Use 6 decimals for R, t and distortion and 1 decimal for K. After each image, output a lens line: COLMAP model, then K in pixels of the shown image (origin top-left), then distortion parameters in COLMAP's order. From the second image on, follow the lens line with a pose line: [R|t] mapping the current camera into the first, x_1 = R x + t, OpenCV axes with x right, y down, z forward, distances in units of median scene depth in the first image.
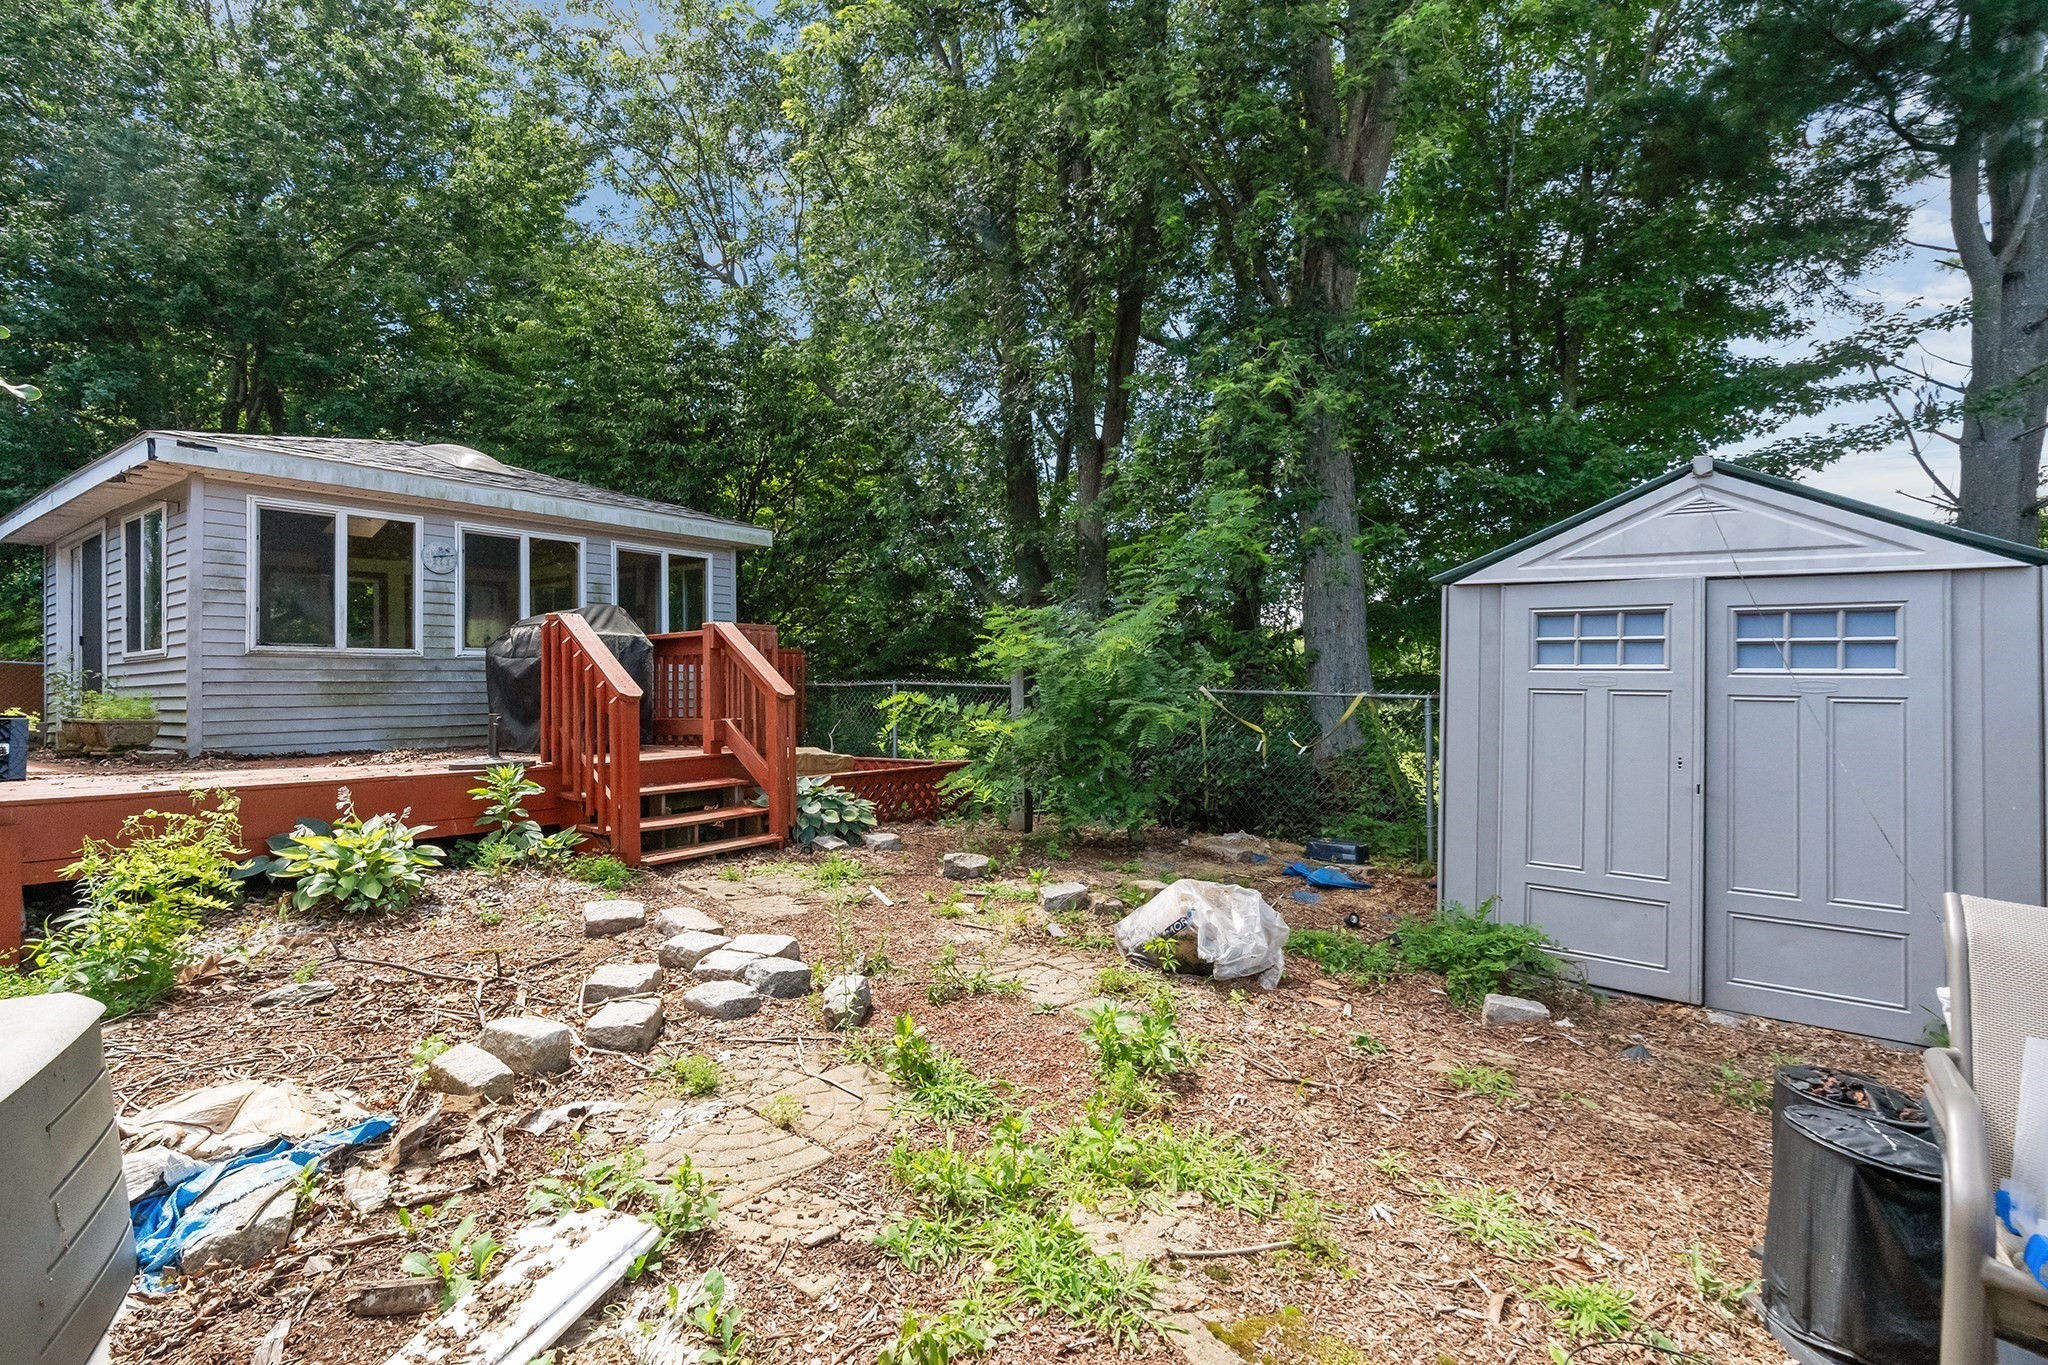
lens RADIAL K [[925.4, 0, 1031.7], [0, 925.4, 651.1], [0, 0, 1]] dist [-0.002733, -0.000003]
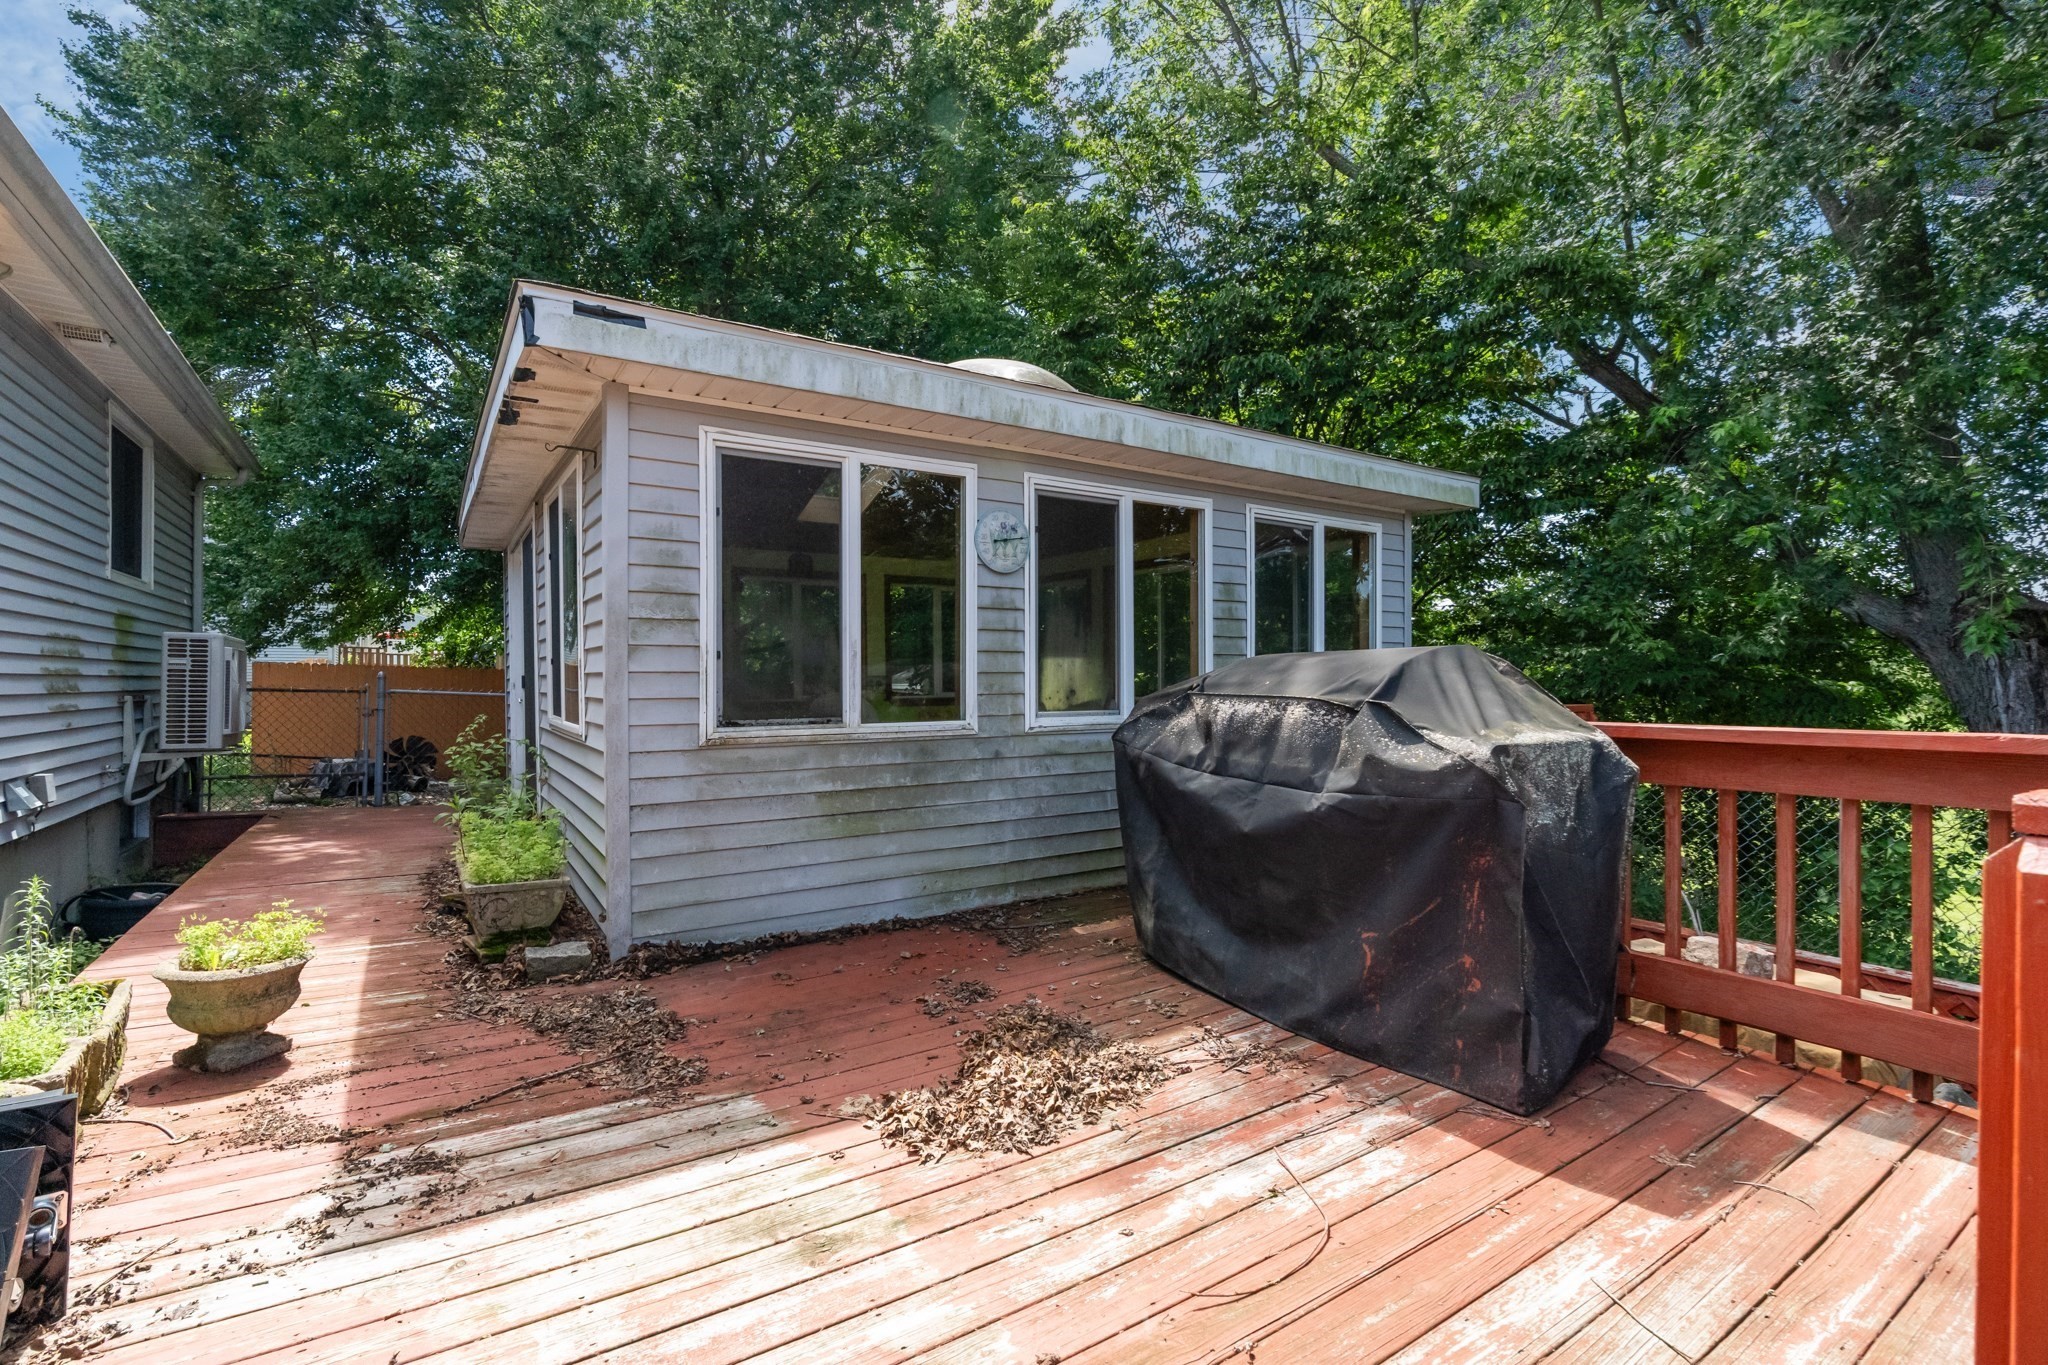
lens RADIAL K [[925.4, 0, 1031.7], [0, 925.4, 651.1], [0, 0, 1]] dist [-0.002733, -0.000003]
pose [[0.927556, 0.003587, -0.373668, -0.446347], [0.001874, 0.999897, 0.014252, -0.049239], [0.373680, -0.013920, 0.927453, 0.541190]]
